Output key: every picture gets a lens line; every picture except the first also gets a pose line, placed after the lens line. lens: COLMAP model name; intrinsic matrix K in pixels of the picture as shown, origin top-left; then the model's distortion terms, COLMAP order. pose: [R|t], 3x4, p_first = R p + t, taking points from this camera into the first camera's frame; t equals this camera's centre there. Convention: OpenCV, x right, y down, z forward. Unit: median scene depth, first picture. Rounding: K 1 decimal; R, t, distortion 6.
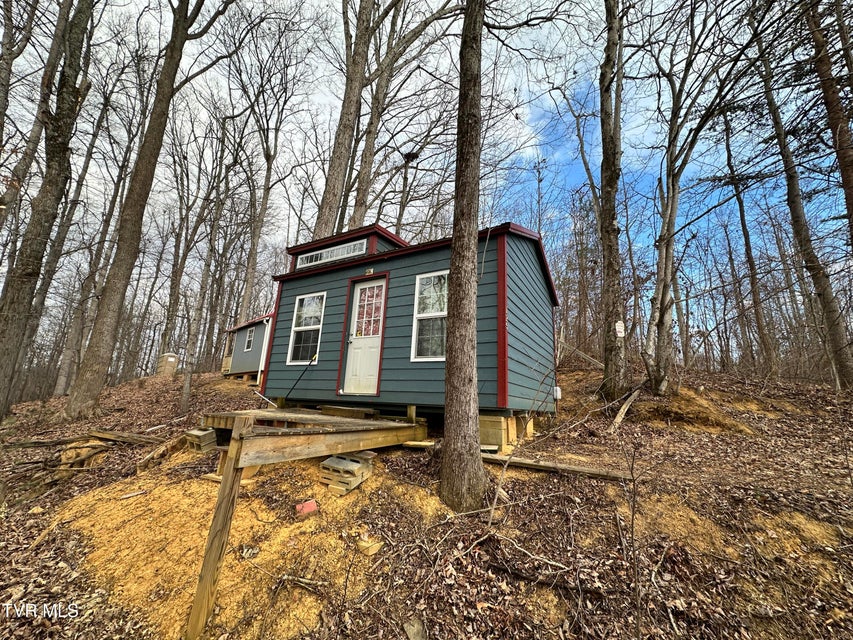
lens RADIAL K [[339.1, 0, 425.8], [0, 339.1, 319.2], [0, 0, 1]] dist [-0.001171, 0.000498]
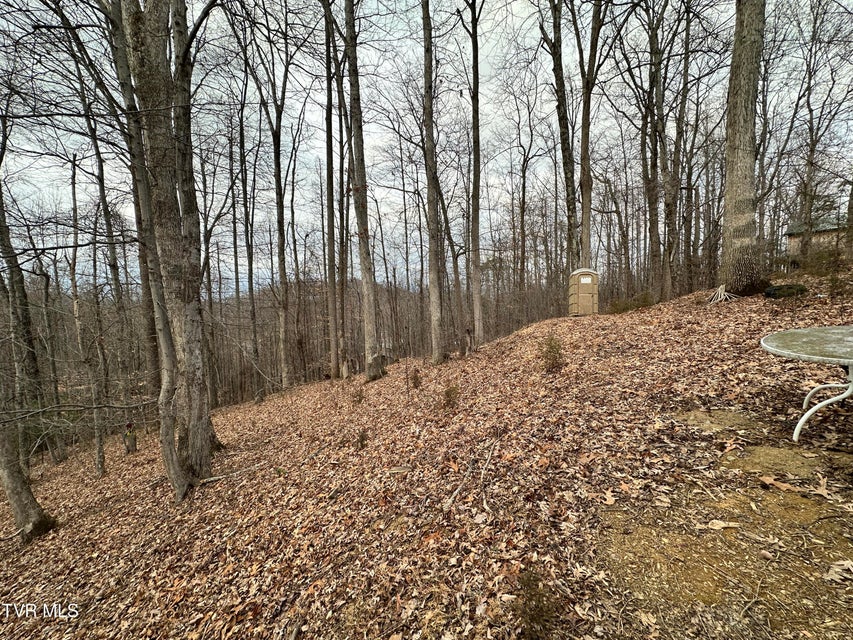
lens RADIAL K [[339.1, 0, 425.8], [0, 339.1, 319.2], [0, 0, 1]] dist [-0.001171, 0.000498]
pose [[0.385514, 0.007802, -0.922669, -1.502763], [0.265138, 0.956855, 0.118872, 0.200511], [0.883788, -0.290462, 0.366812, 2.374395]]
